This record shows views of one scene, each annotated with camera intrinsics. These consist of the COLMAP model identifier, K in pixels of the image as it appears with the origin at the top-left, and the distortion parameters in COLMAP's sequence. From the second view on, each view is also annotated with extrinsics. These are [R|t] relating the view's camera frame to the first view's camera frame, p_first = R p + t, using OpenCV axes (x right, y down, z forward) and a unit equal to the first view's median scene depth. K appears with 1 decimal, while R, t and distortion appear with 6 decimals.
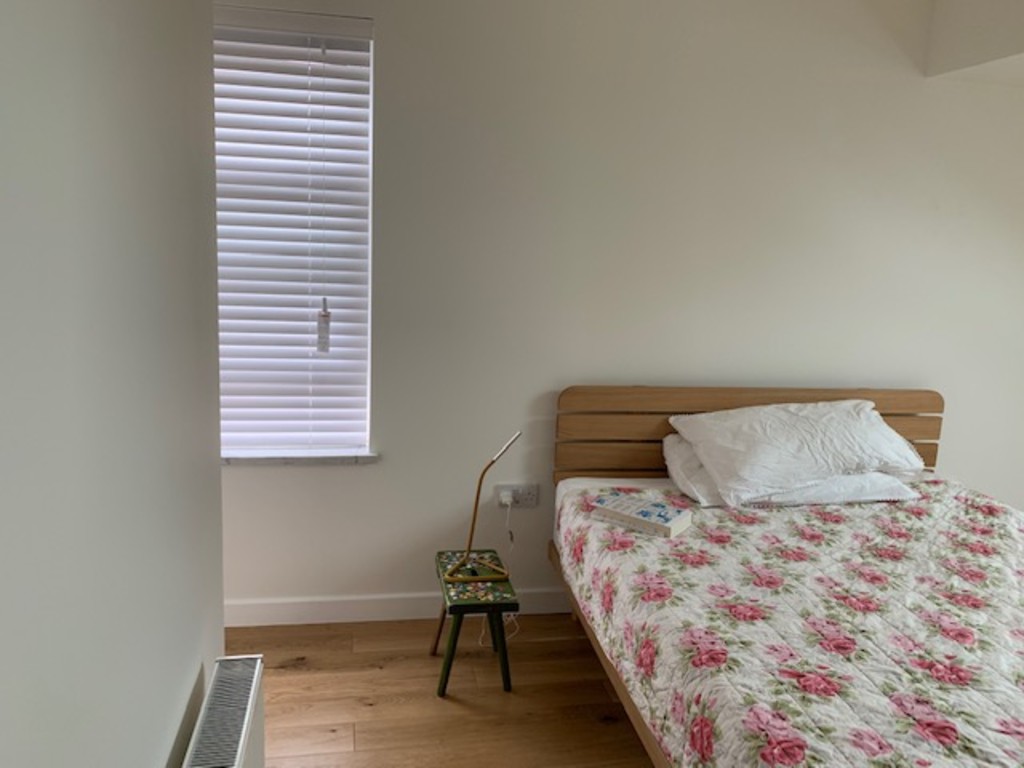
lens RADIAL K [[799.6, 0, 512.0], [0, 799.6, 384.0], [0, 0, 1]] dist [-0.004545, -0.003583]
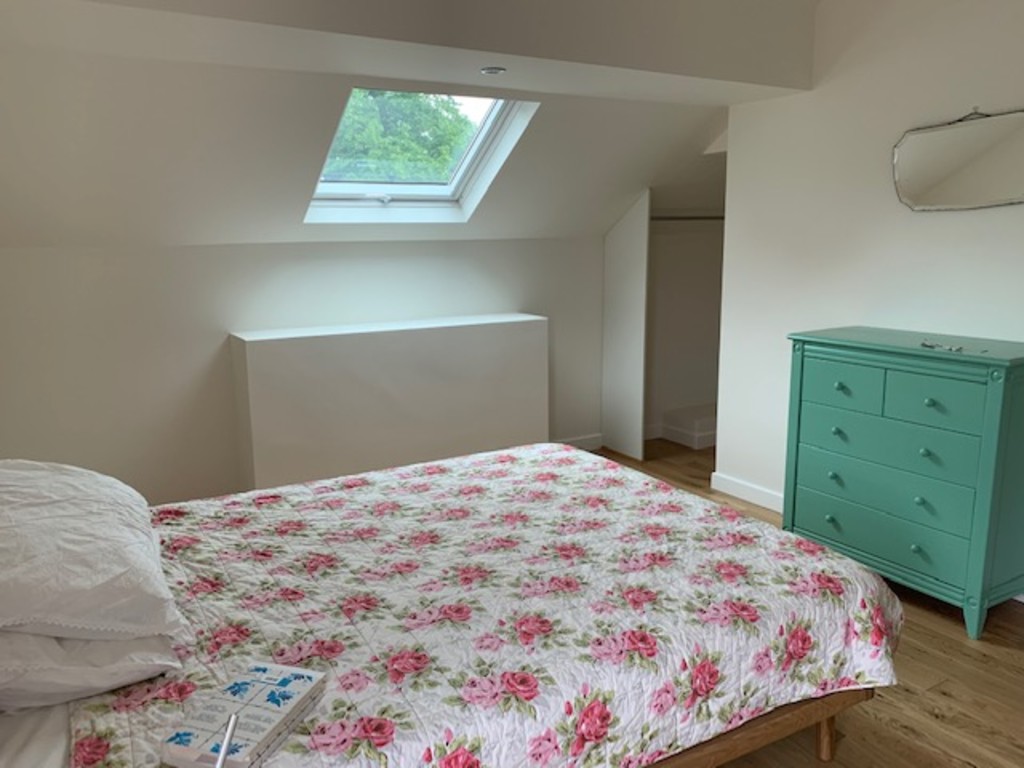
lens RADIAL K [[799.6, 0, 512.0], [0, 799.6, 384.0], [0, 0, 1]] dist [-0.004545, -0.003583]
pose [[-0.348772, -0.206880, 0.914089, -0.432161], [0.169312, 0.945376, 0.278562, -0.214701], [-0.921787, 0.251921, -0.294693, 1.083998]]
